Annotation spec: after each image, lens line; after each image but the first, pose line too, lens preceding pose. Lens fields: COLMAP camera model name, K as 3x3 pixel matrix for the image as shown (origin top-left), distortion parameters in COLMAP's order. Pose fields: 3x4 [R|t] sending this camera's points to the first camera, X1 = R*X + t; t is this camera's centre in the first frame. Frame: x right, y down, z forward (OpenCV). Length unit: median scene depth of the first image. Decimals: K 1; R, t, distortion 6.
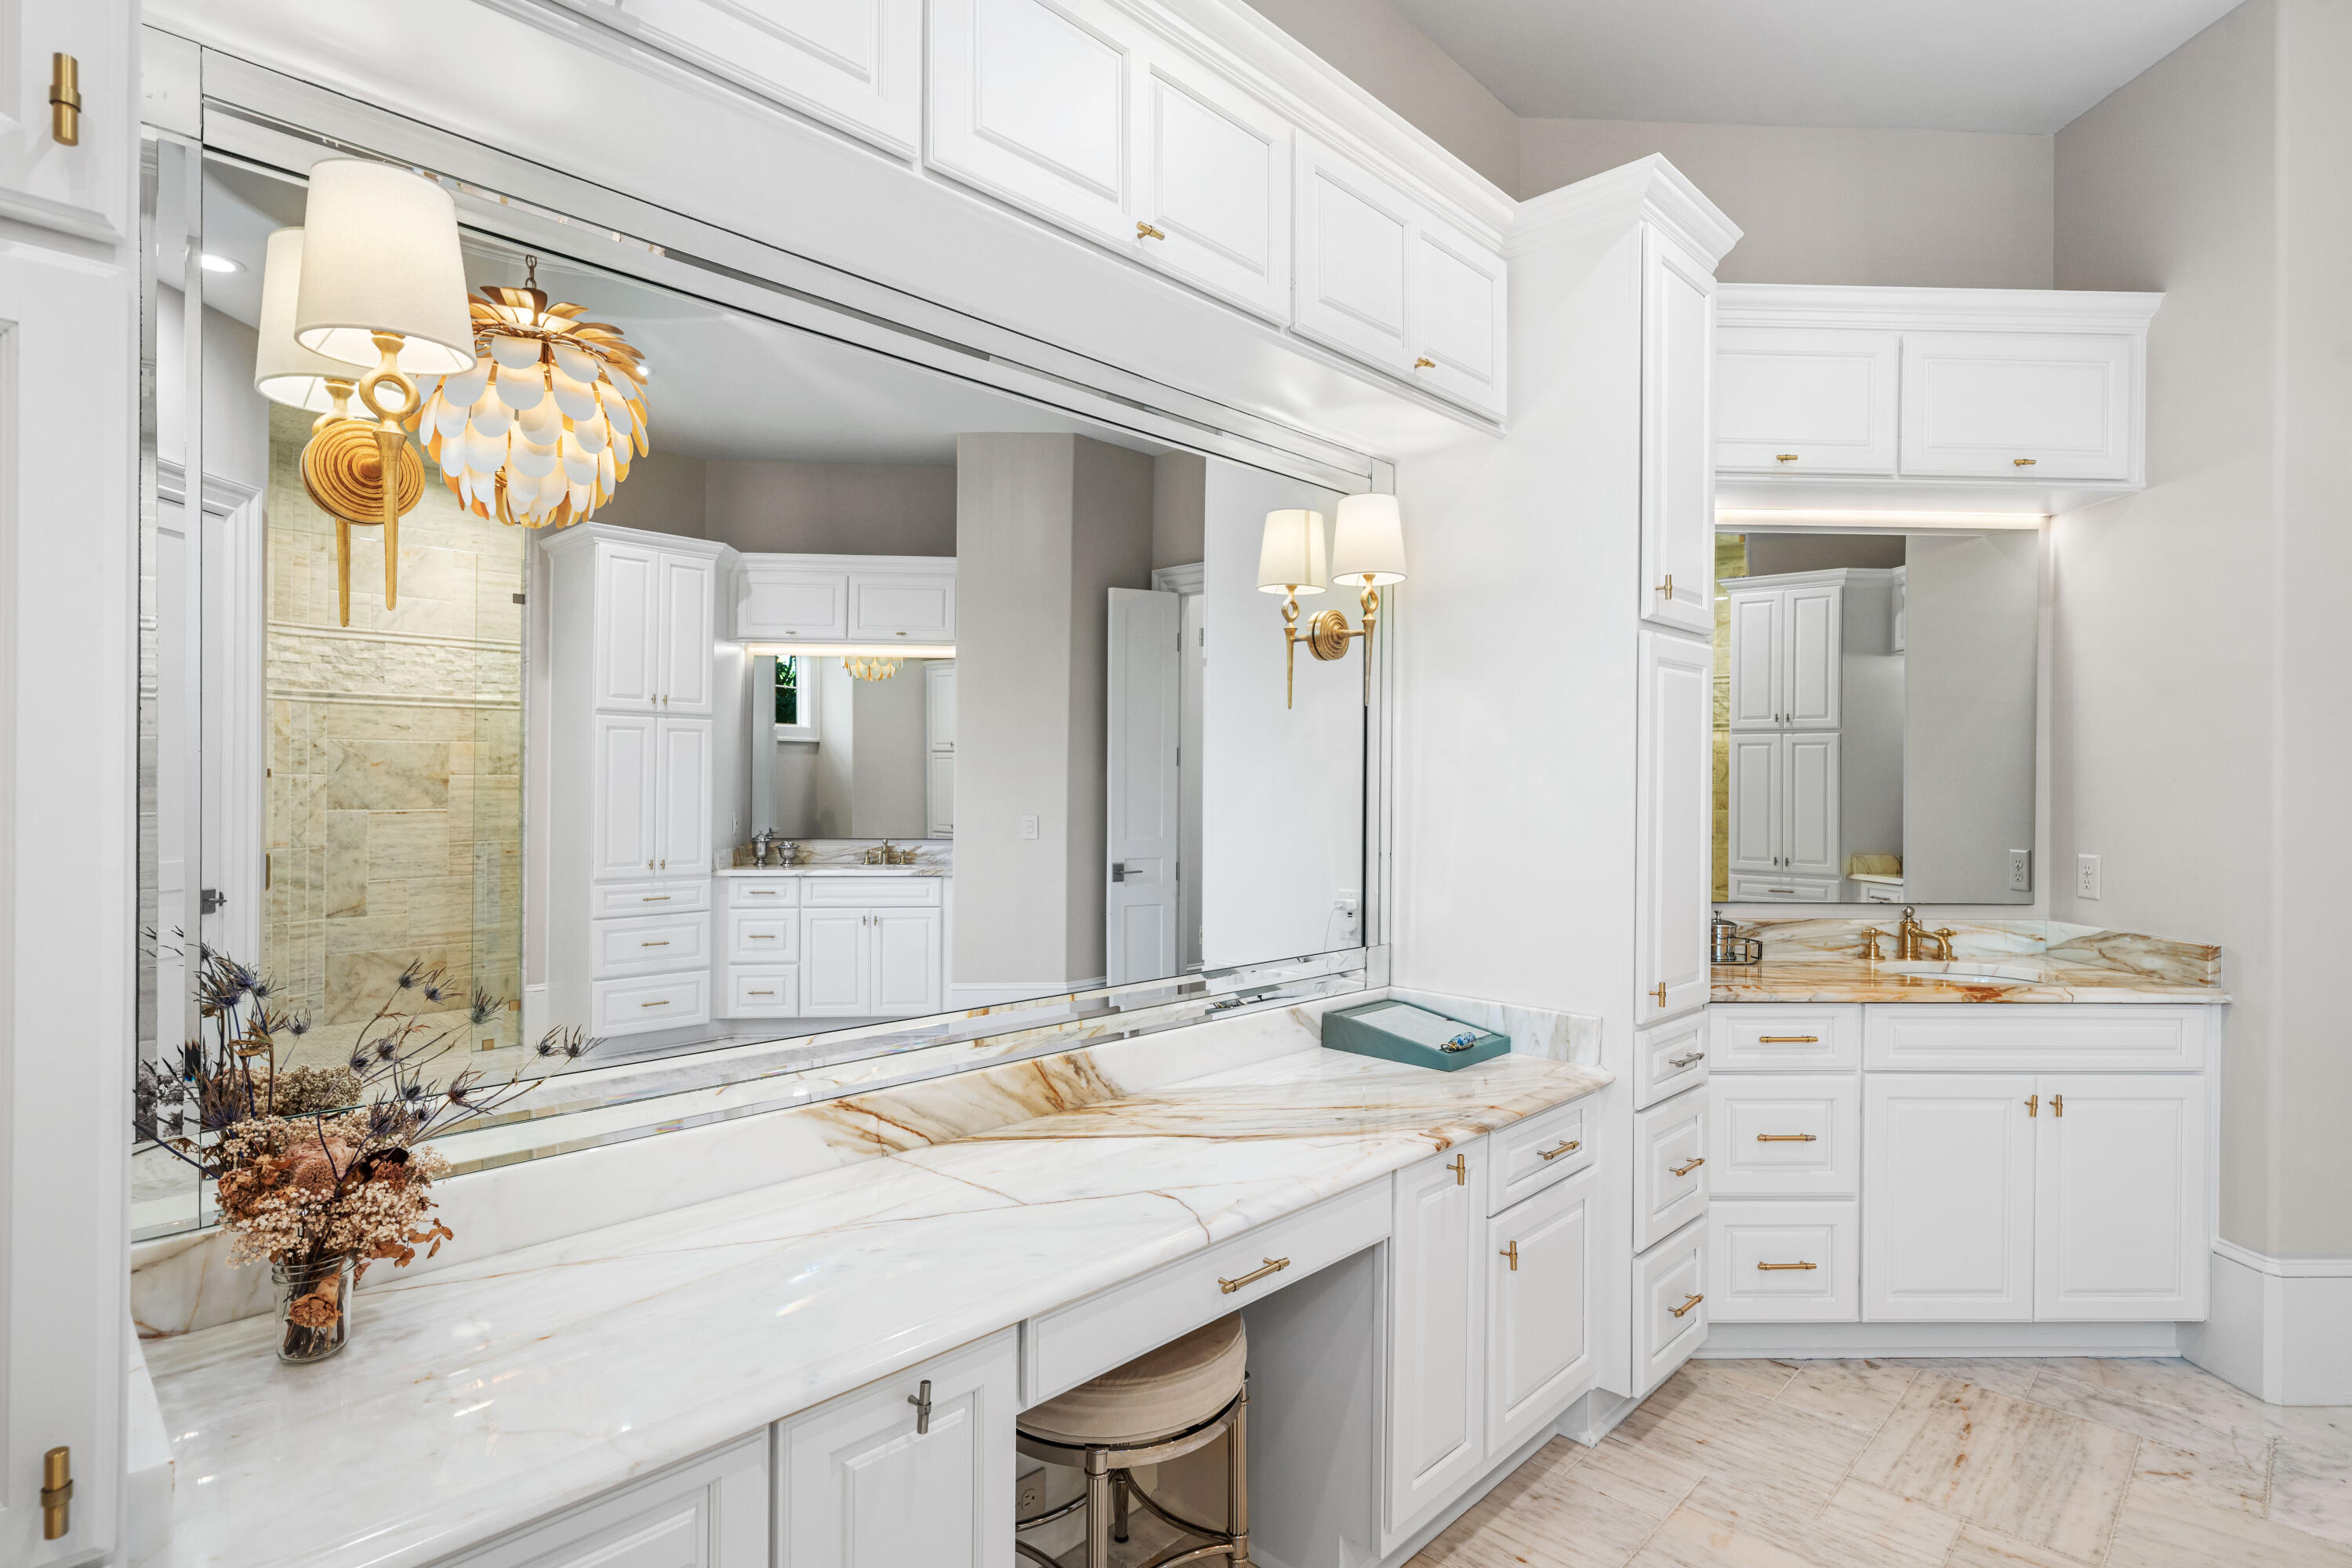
lens RADIAL K [[1187.3, 0, 1176.2], [0, 1187.3, 781.1], [0, 0, 1]] dist [0.002519, 0.000520]
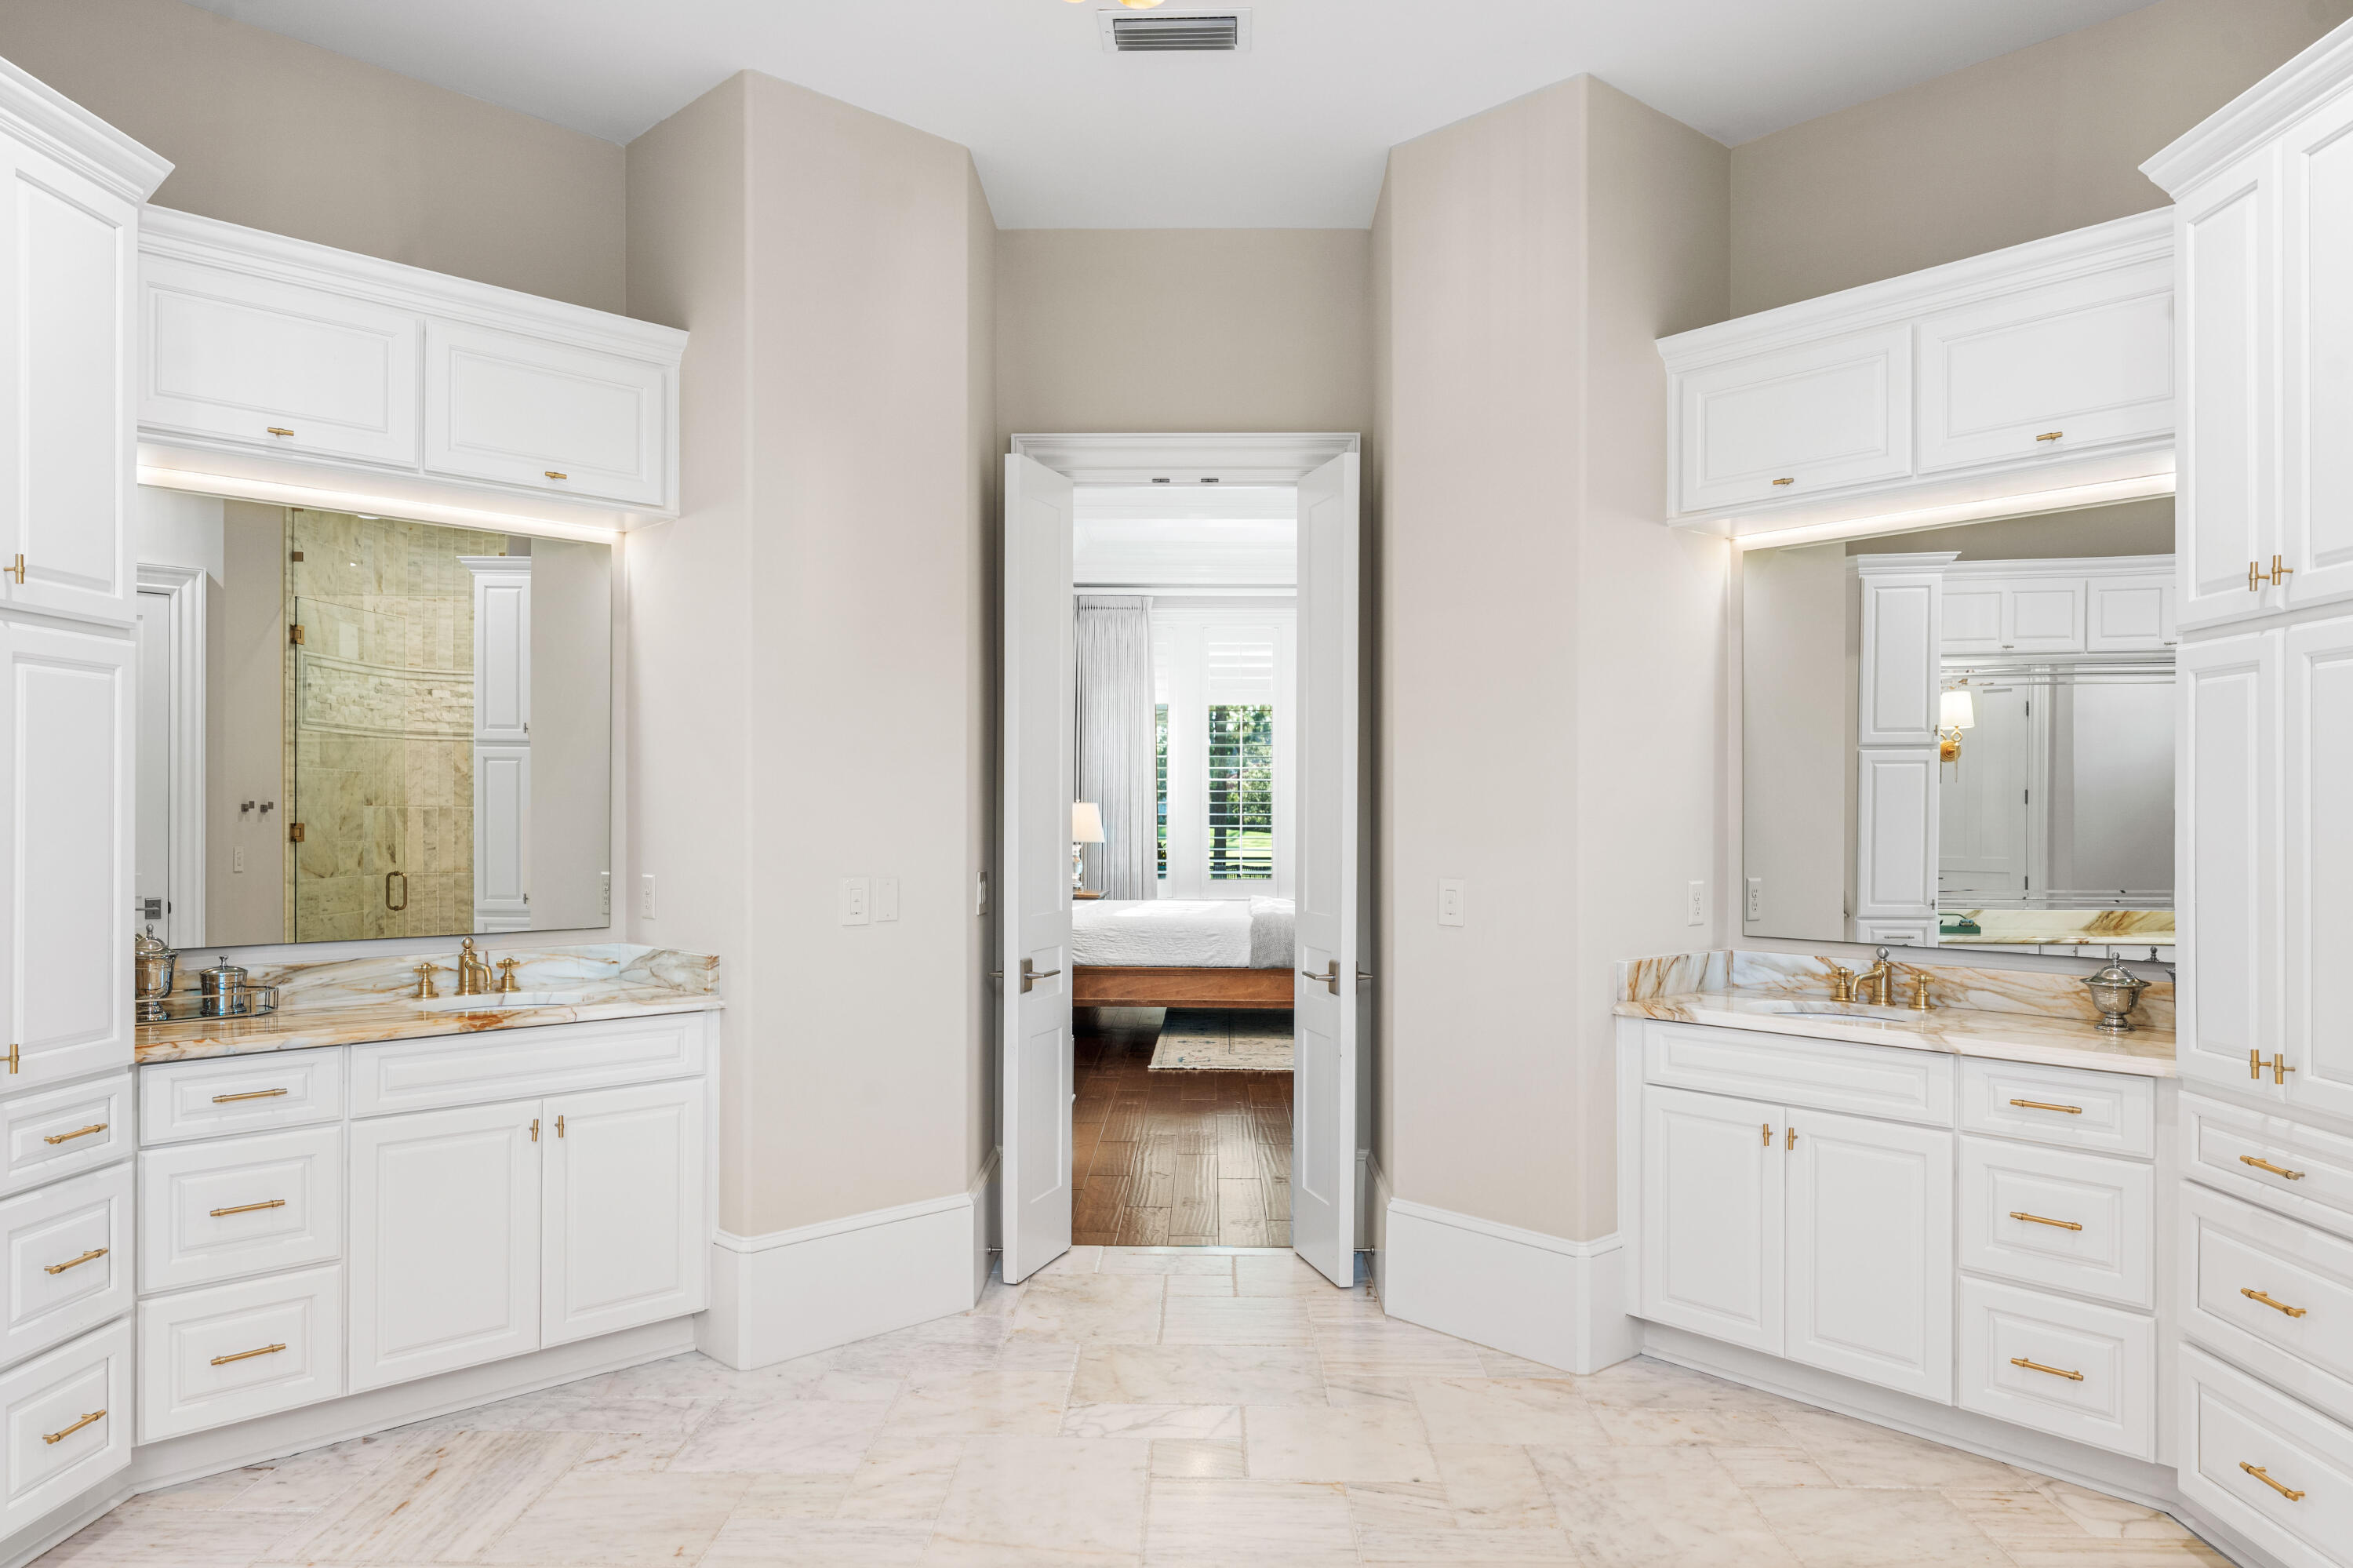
lens RADIAL K [[1546.9, 0, 1178.0], [0, 1546.9, 797.7], [0, 0, 1]] dist [-0.002840, -0.002045]
pose [[0.732075, -0.000757, 0.681224, 0.227528], [0.003635, 0.999989, -0.002795, 0.002683], [-0.681215, 0.004522, 0.732070, -0.288325]]
